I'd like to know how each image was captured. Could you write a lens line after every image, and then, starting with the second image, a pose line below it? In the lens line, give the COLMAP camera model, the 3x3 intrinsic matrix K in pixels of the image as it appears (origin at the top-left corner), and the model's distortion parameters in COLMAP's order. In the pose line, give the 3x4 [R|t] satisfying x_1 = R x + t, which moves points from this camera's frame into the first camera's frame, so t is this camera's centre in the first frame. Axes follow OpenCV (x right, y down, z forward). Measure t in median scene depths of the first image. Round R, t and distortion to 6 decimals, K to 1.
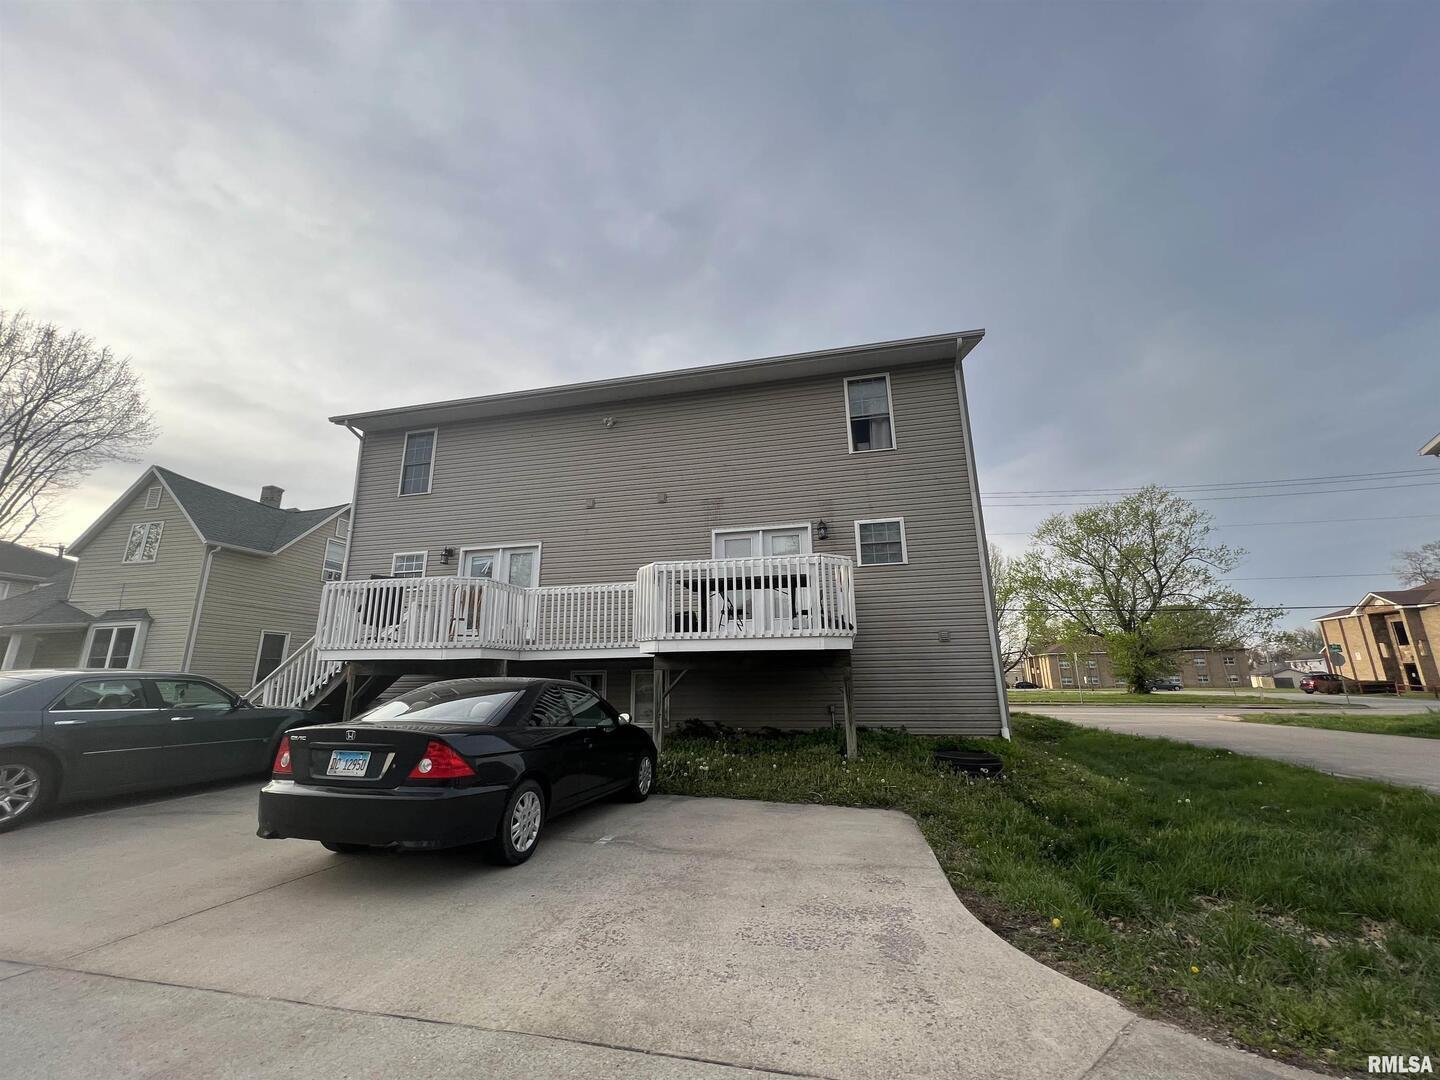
lens RADIAL K [[576.9, 0, 713.5], [0, 576.9, 532.4], [0, 0, 1]] dist [0.016468, 0.000208]
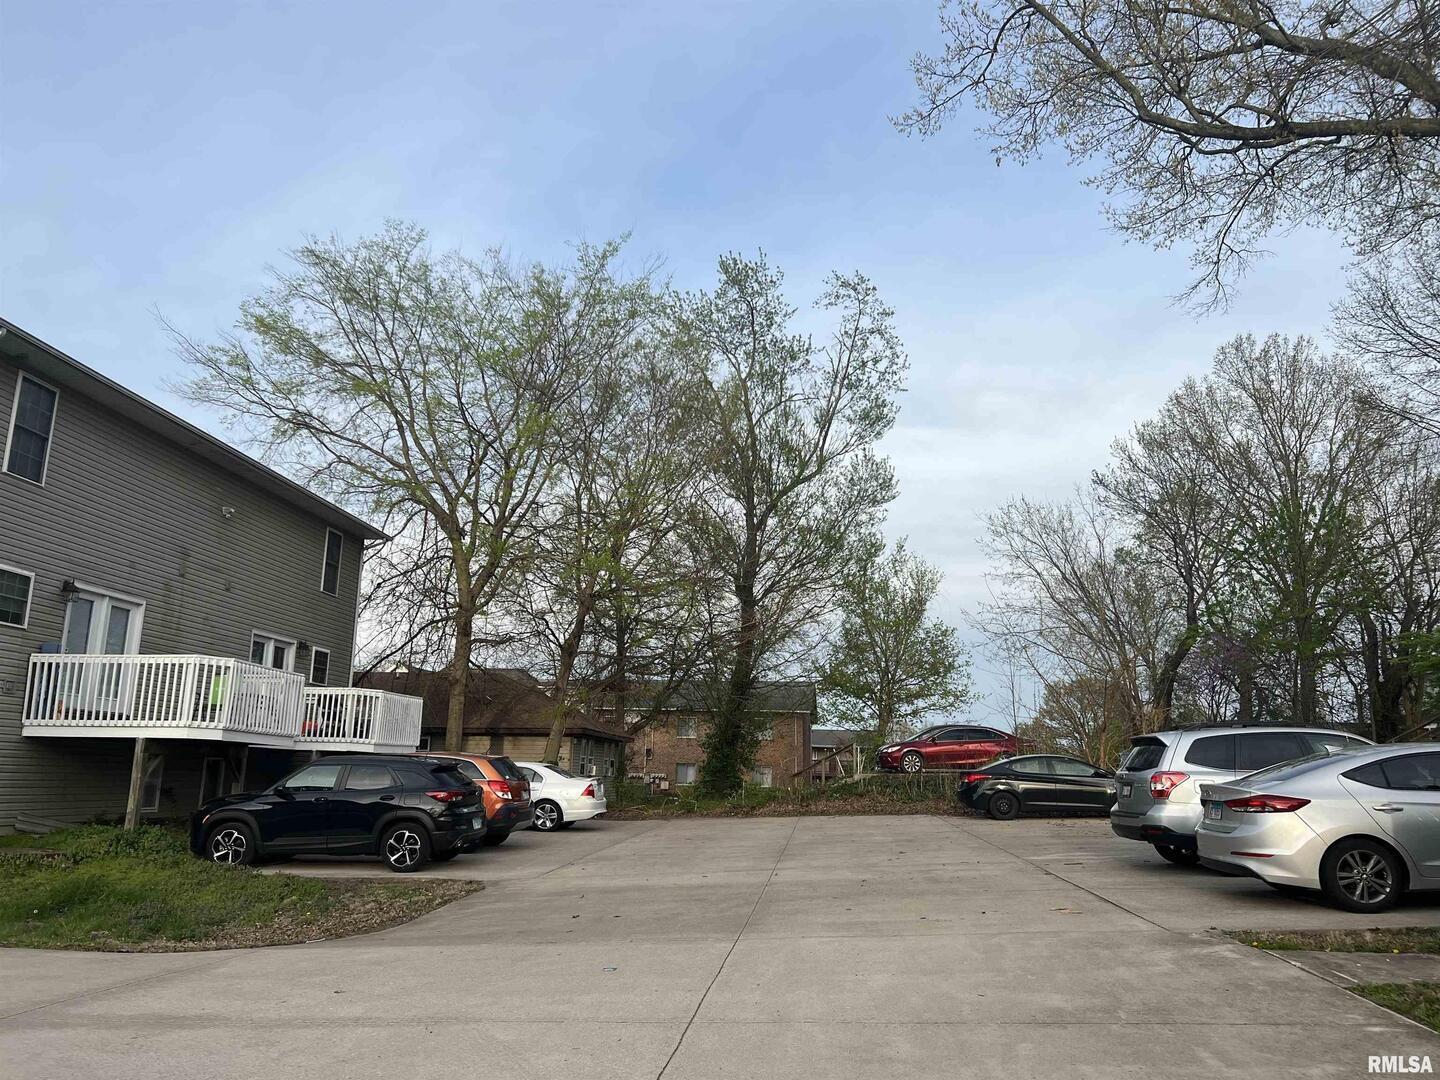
lens RADIAL K [[1080.0, 0, 717.8], [0, 1080.0, 553.9], [0, 0, 1]] dist [0.065761, -0.075054]
pose [[-0.129435, 0.211280, 0.968817, -2.107230], [-0.275030, 0.931053, -0.239789, 0.113441], [-0.952683, -0.297491, -0.062403, 0.340581]]
